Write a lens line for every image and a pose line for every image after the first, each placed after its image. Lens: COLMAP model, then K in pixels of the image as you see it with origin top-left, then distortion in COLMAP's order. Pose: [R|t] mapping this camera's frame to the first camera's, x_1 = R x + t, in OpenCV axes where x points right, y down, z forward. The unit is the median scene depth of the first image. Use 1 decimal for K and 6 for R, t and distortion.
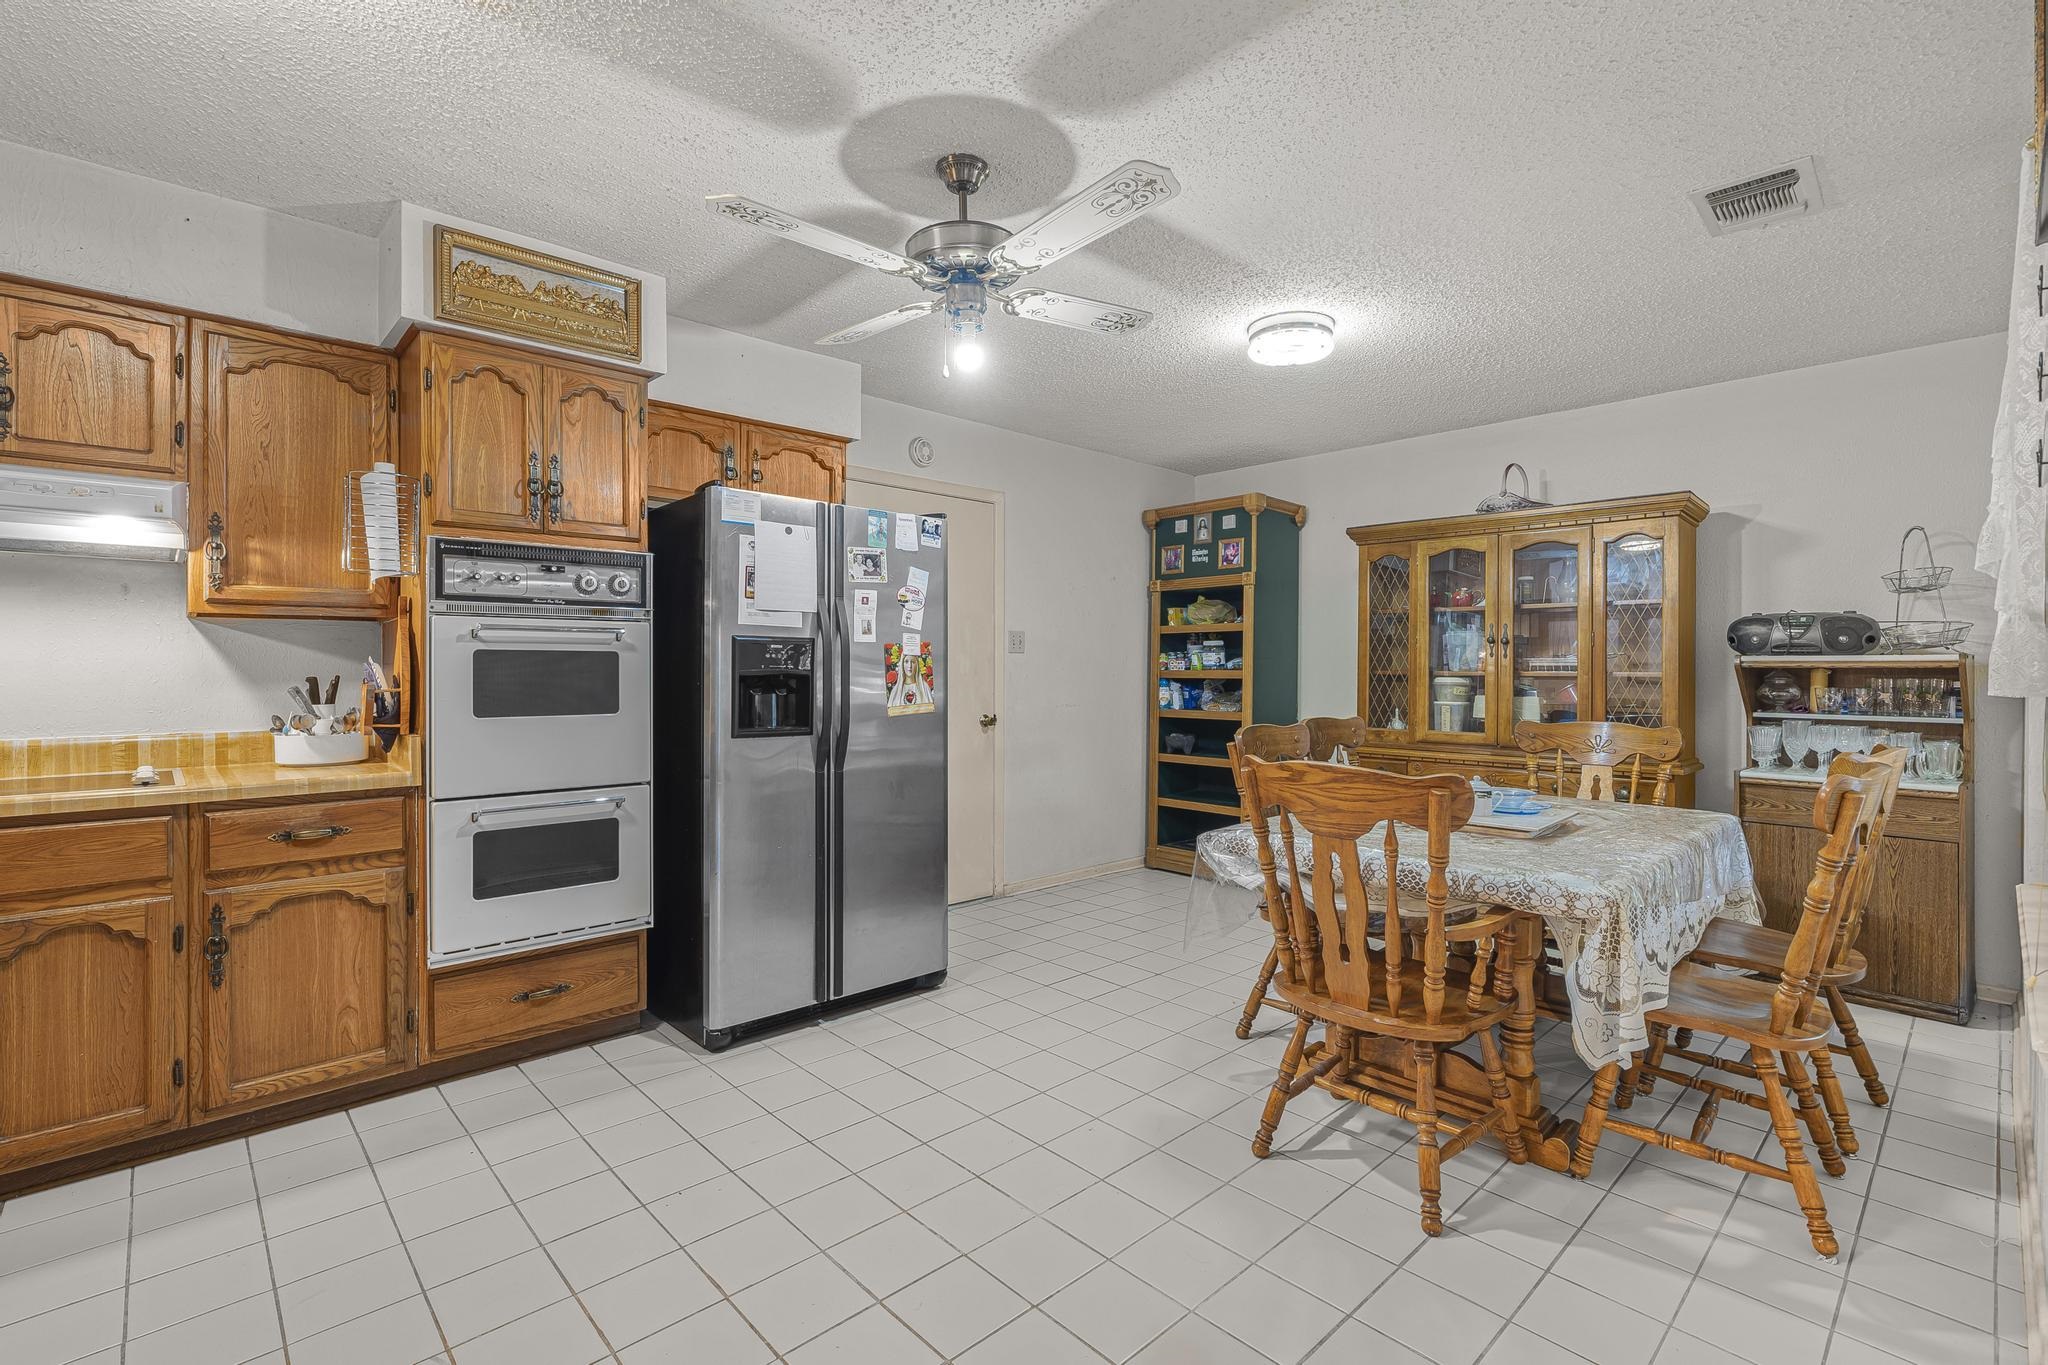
lens RADIAL K [[923.2, 0, 1022.7], [0, 923.2, 674.1], [0, 0, 1]] dist [-0.002115, -0.000112]
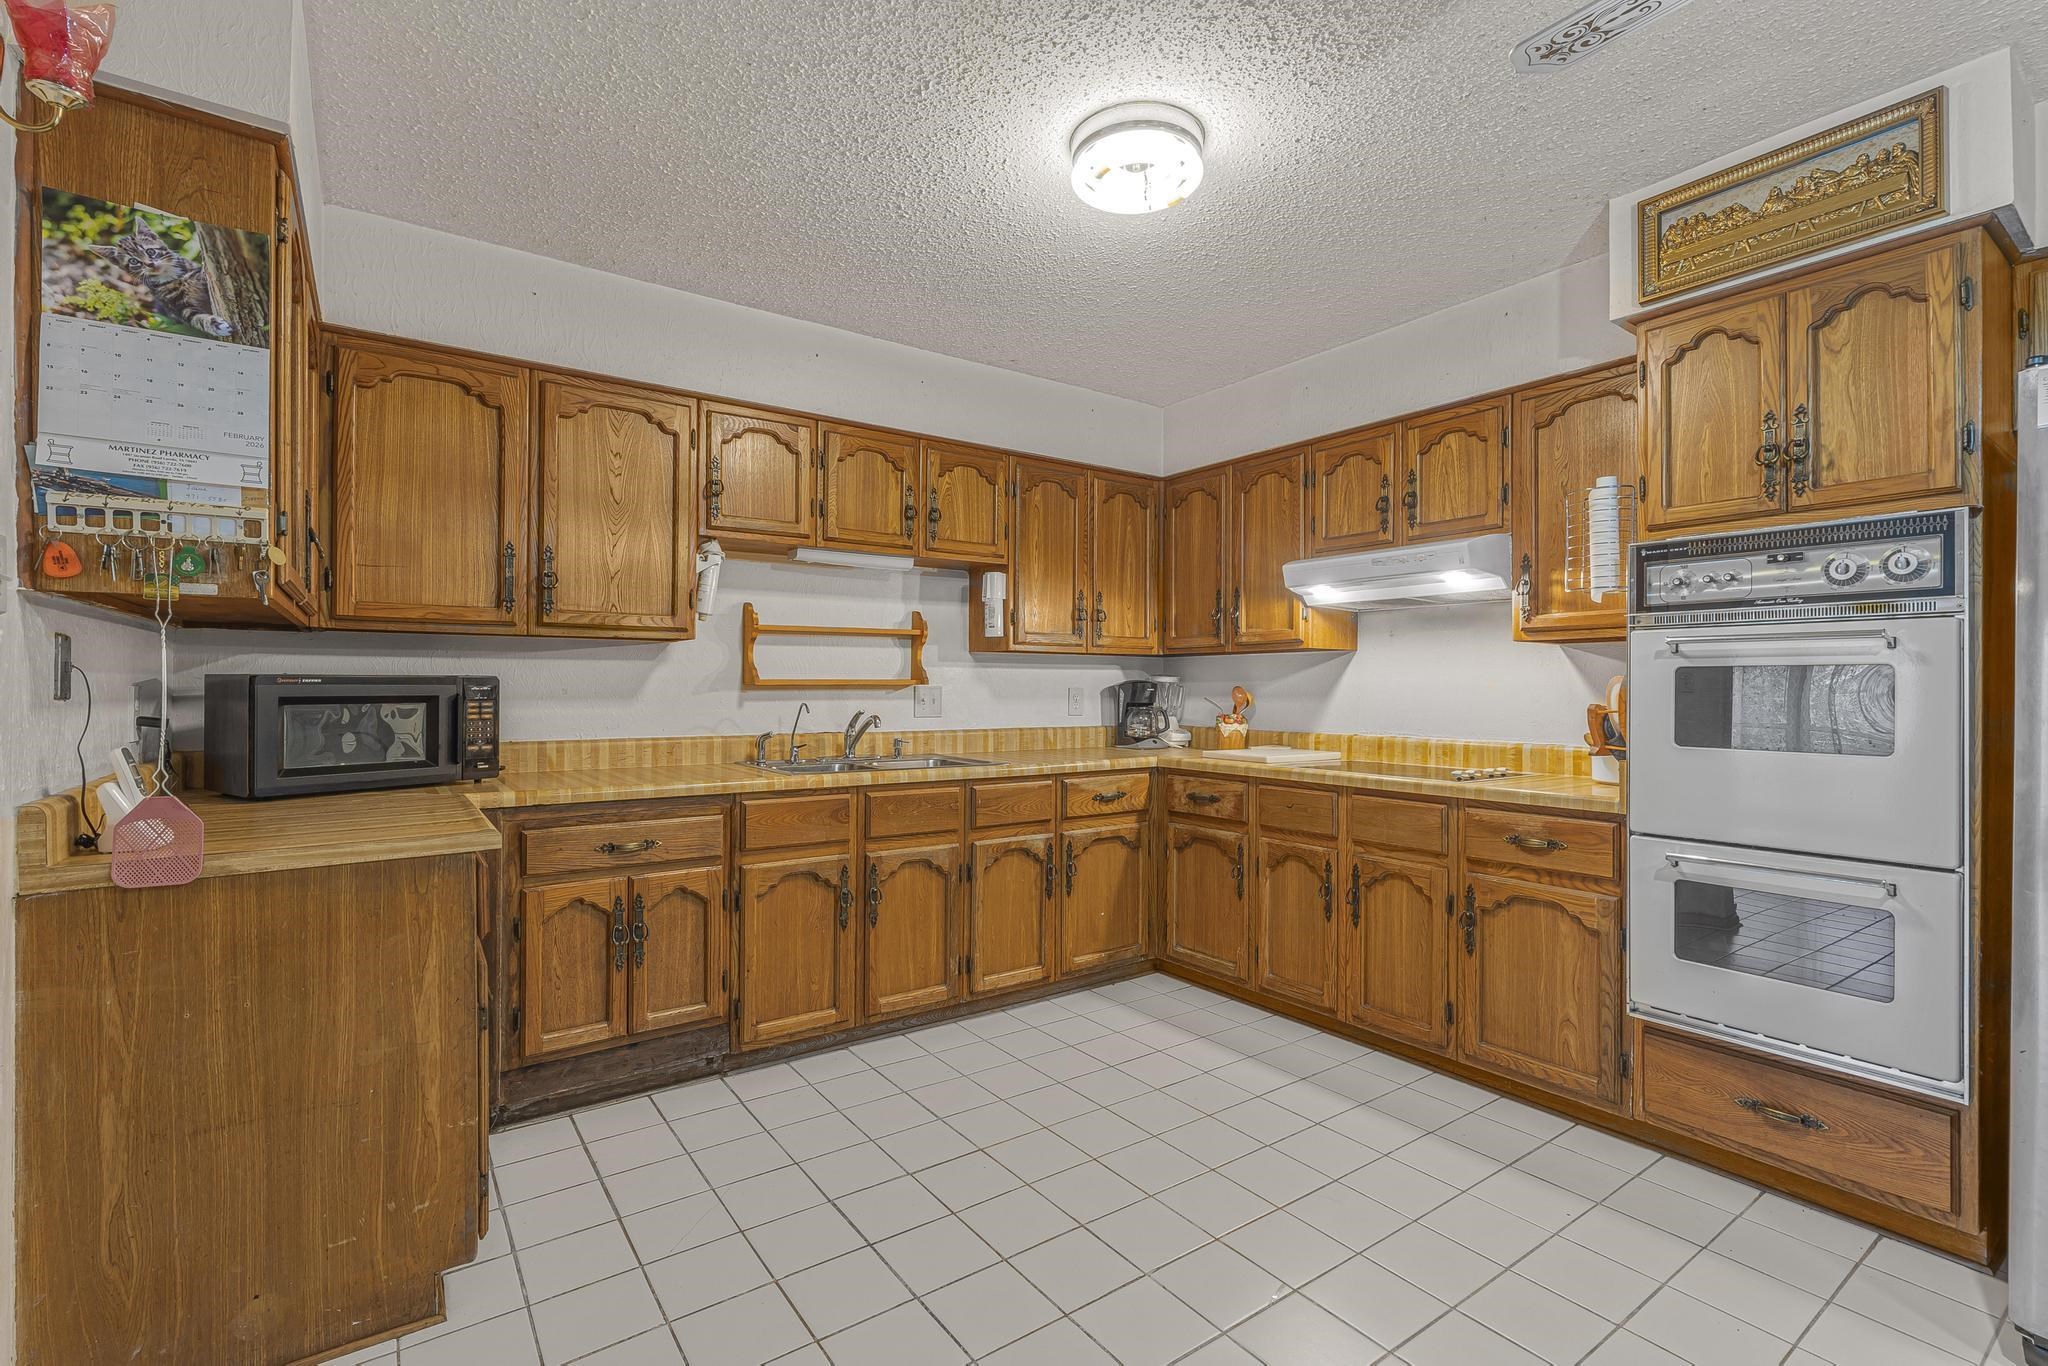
lens RADIAL K [[918.5, 0, 1024.0], [0, 918.5, 683.0], [0, 0, 1]] dist [-0.002073, -0.000277]
pose [[-0.129394, -0.005049, -0.991580, 0.336516], [-0.010588, 0.999937, -0.003710, -0.001882], [0.991537, 0.010019, -0.129440, 0.506099]]
